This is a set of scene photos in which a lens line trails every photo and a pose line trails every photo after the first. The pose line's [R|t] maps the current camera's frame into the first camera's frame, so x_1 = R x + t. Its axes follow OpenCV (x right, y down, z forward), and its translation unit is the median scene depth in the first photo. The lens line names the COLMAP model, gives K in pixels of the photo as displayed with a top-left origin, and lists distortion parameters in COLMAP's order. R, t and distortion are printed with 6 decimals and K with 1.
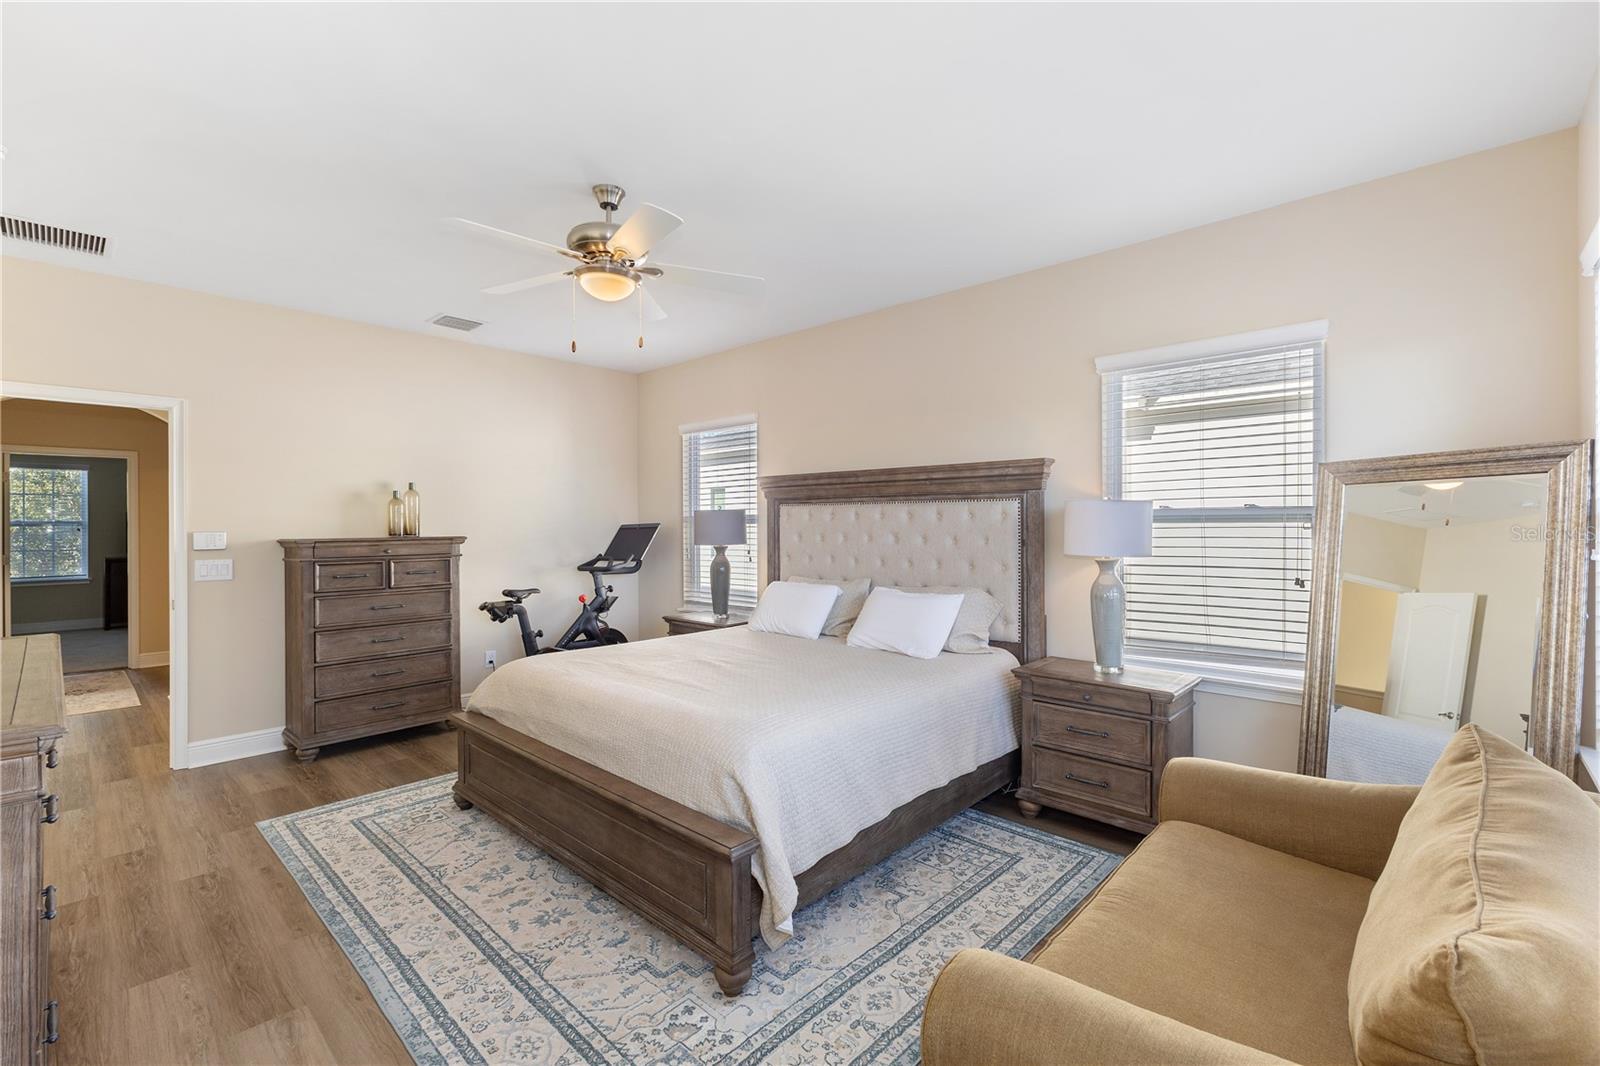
lens RADIAL K [[694.4, 0, 801.3], [0, 694.4, 529.0], [0, 0, 1]] dist [0.001190, -0.000730]
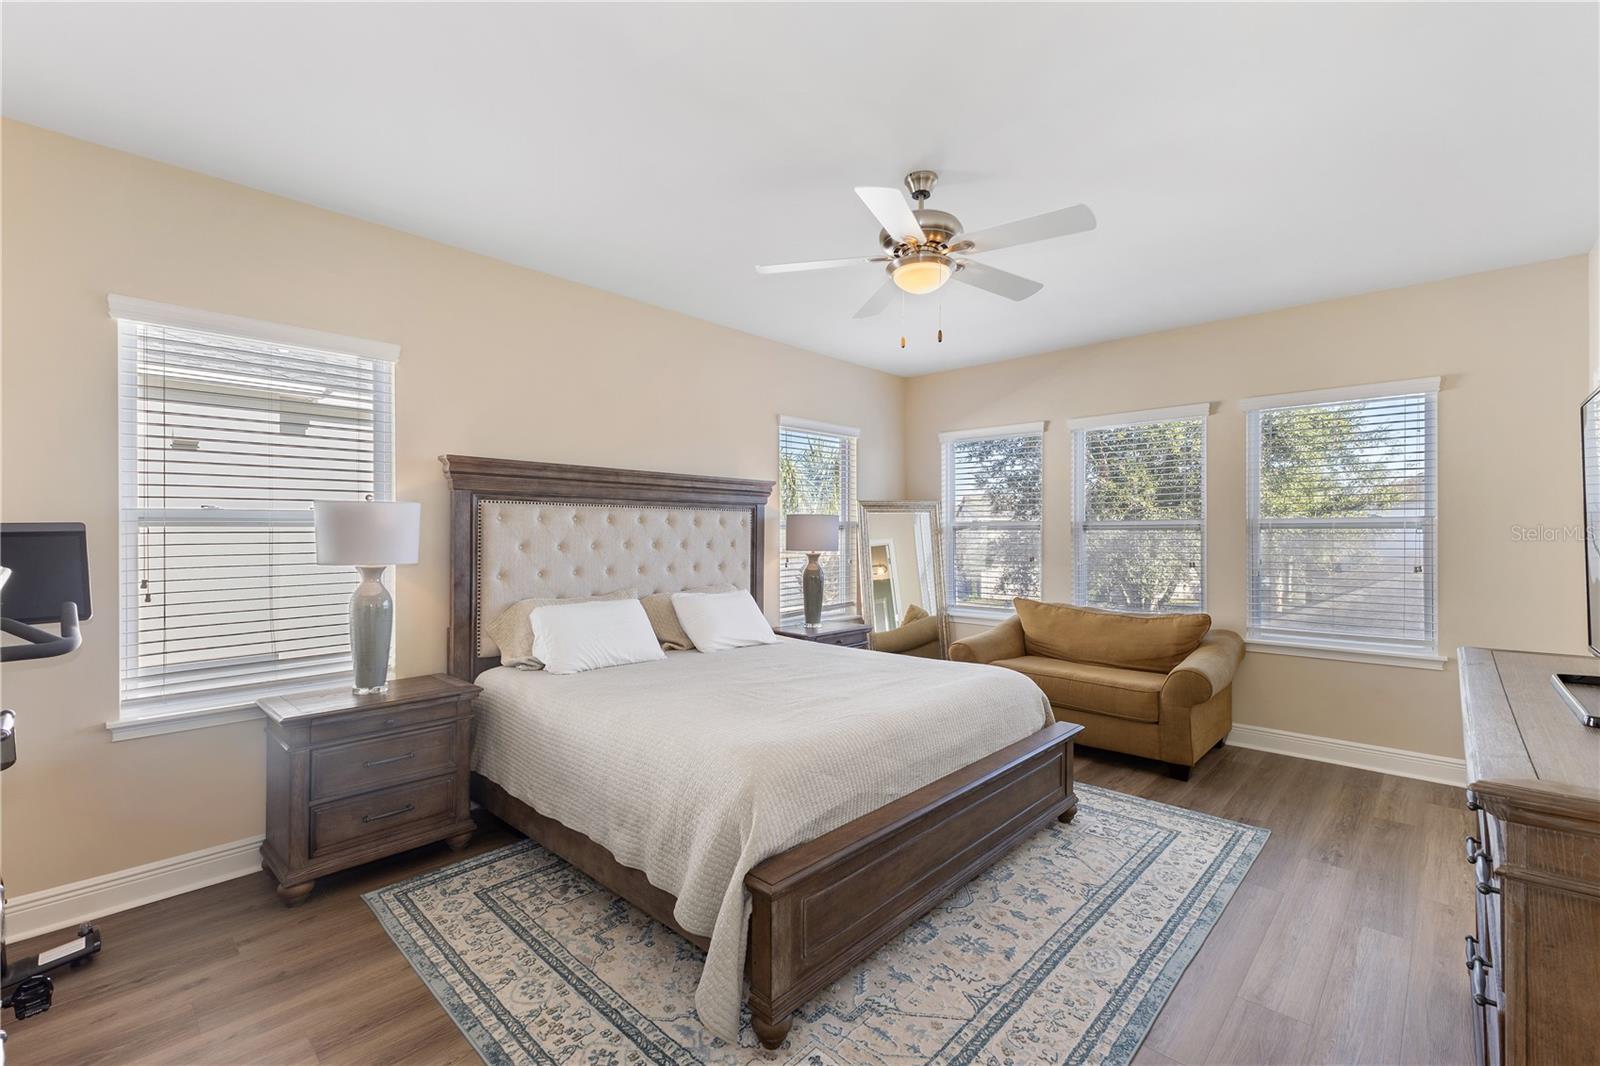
lens RADIAL K [[694.4, 0, 801.3], [0, 694.4, 529.0], [0, 0, 1]] dist [0.001190, -0.000730]
pose [[-0.000670, 0.004906, 0.999988, -1.297832], [0.002064, 0.999986, -0.004905, -0.003475], [-0.999998, 0.002061, -0.000680, 1.221807]]
